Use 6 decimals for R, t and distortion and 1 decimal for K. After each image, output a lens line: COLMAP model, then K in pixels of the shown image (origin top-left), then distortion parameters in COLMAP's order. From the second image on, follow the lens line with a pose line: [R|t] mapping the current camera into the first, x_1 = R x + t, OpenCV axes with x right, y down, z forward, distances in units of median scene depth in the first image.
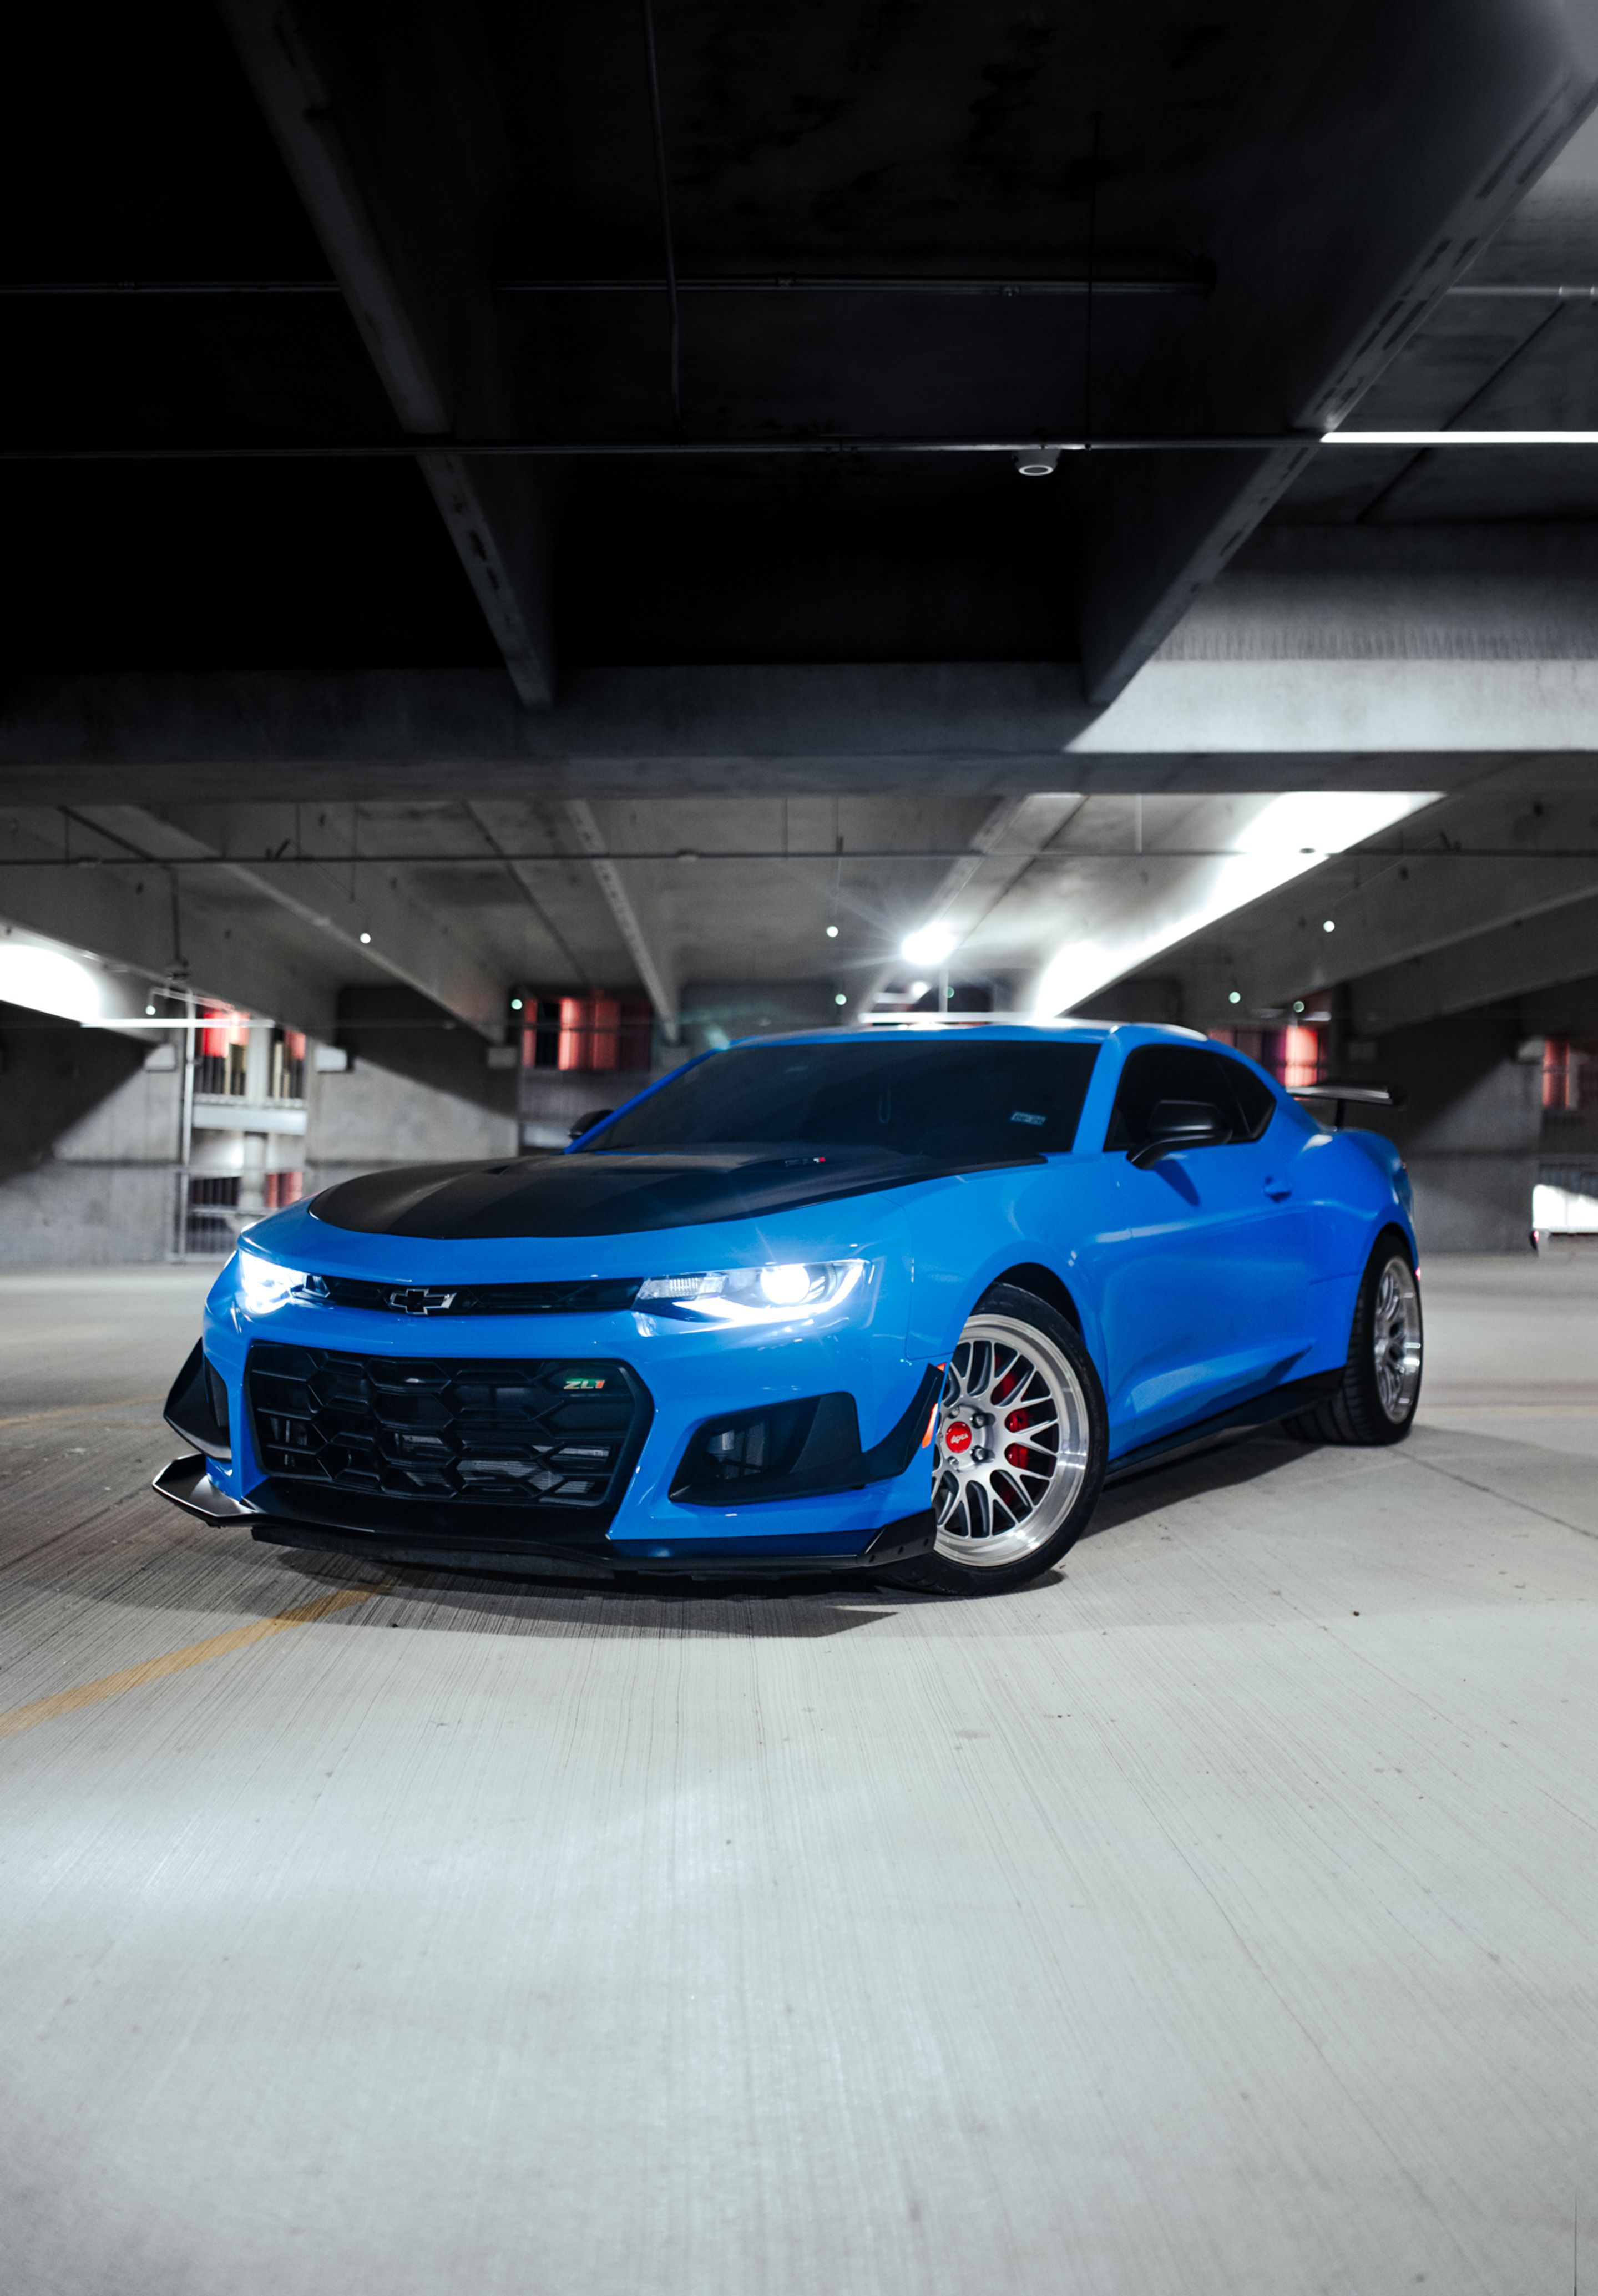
lens RADIAL K [[2350.6, 0, 791.9], [0, 2350.6, 1129.5], [0, 0, 1]] dist [-0.044244, 0.000000]
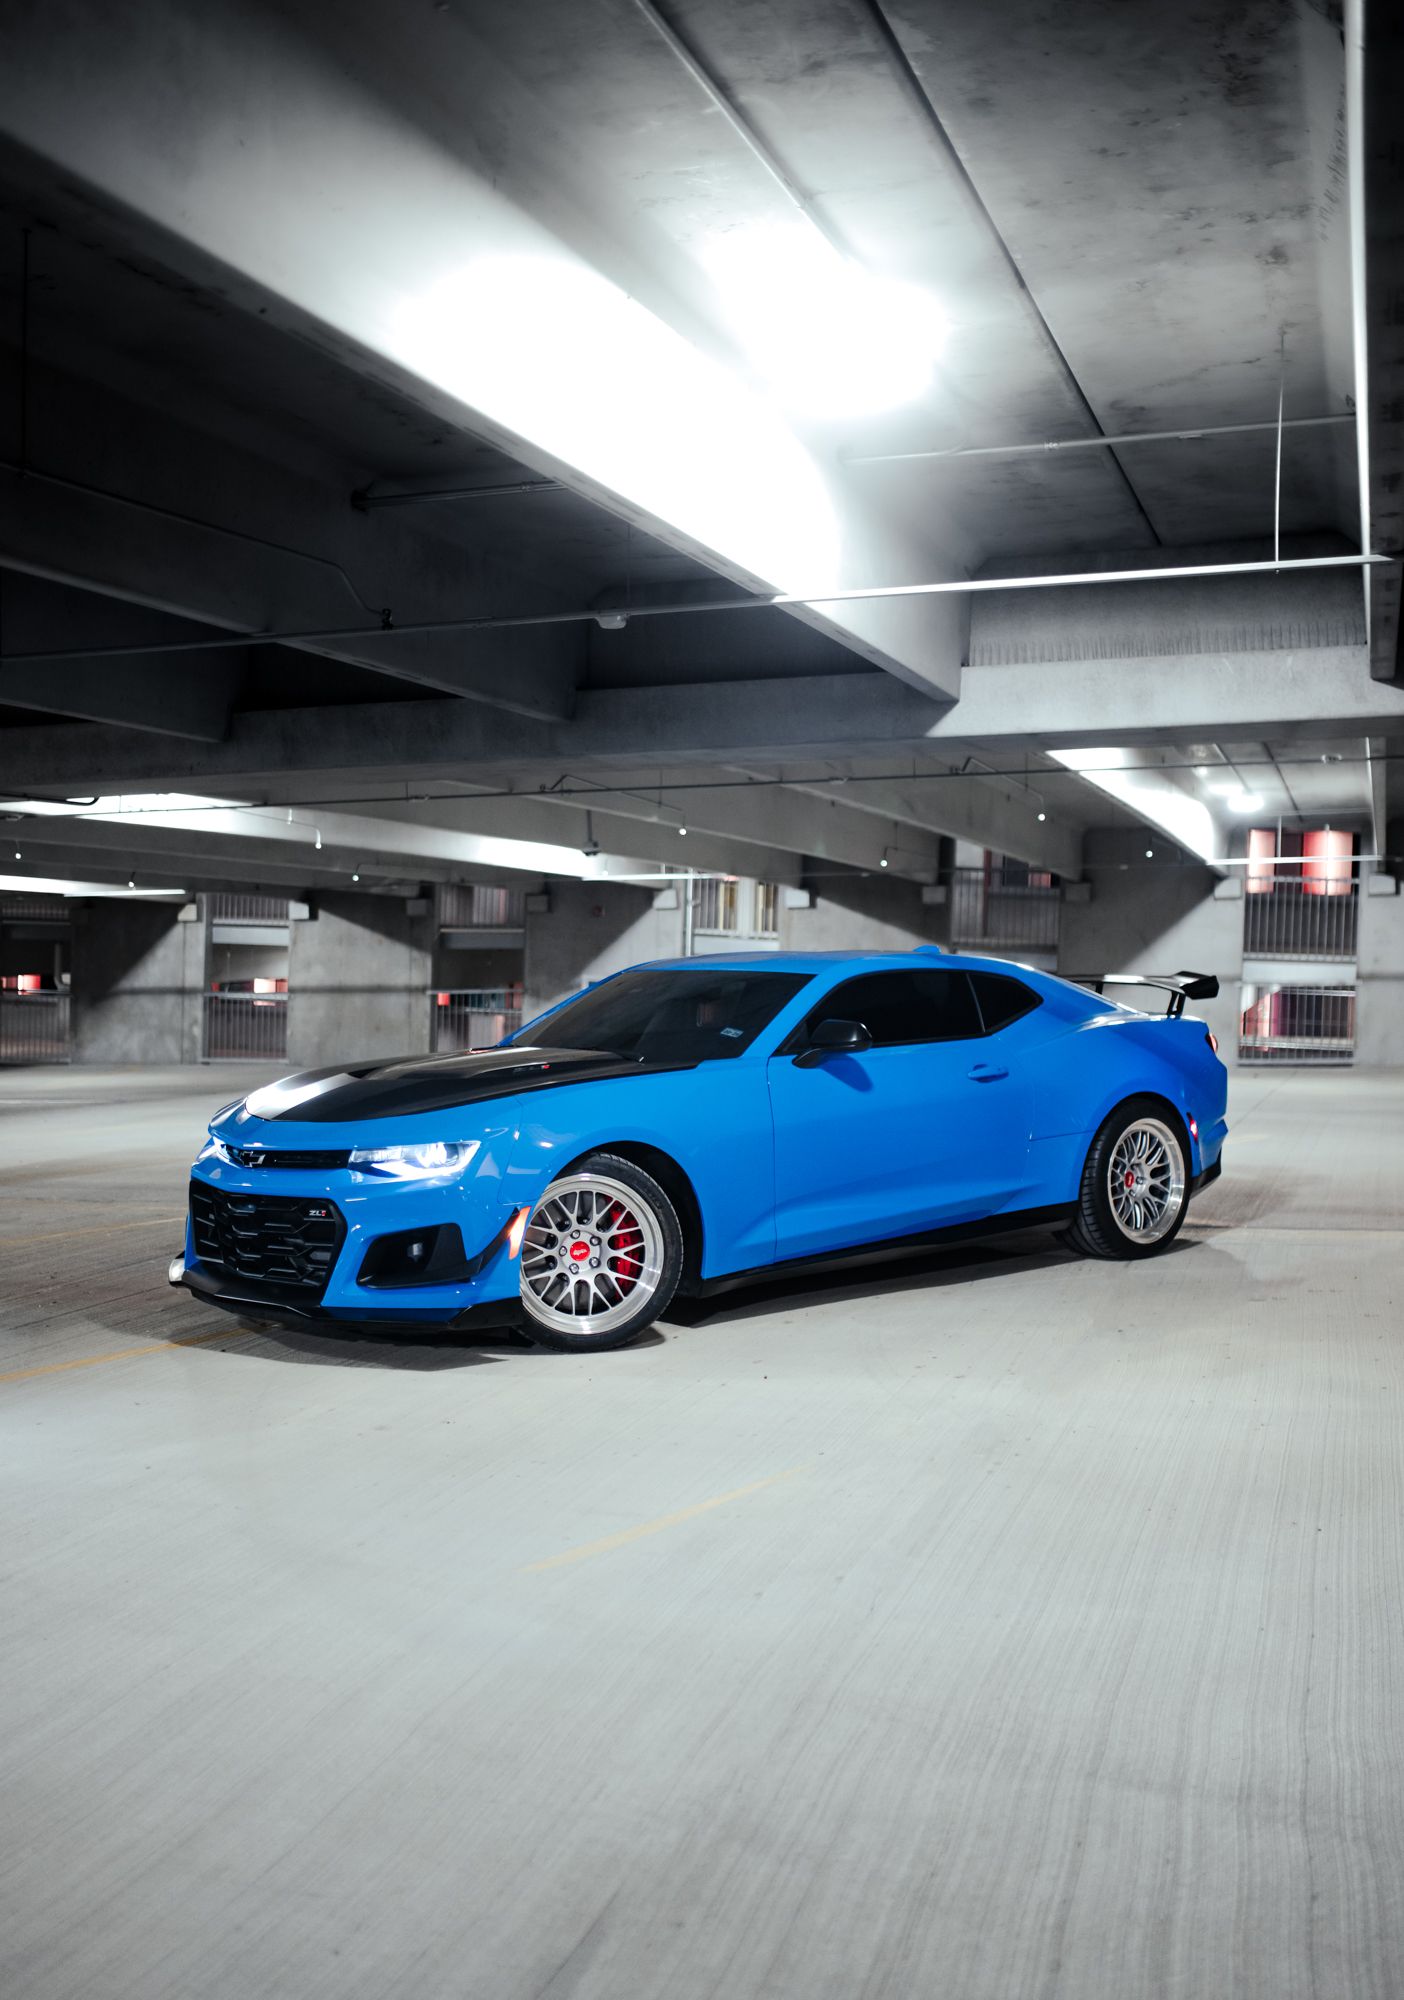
lens RADIAL K [[2063.2, 0, 708.2], [0, 2063.2, 1000.1], [0, 0, 1]] dist [-0.040039, 0.000000]
pose [[0.946881, 0.000205, -0.321583, 0.591759], [0.011791, 0.999305, 0.035353, -0.083289], [0.321366, -0.037267, 0.946221, -0.263557]]
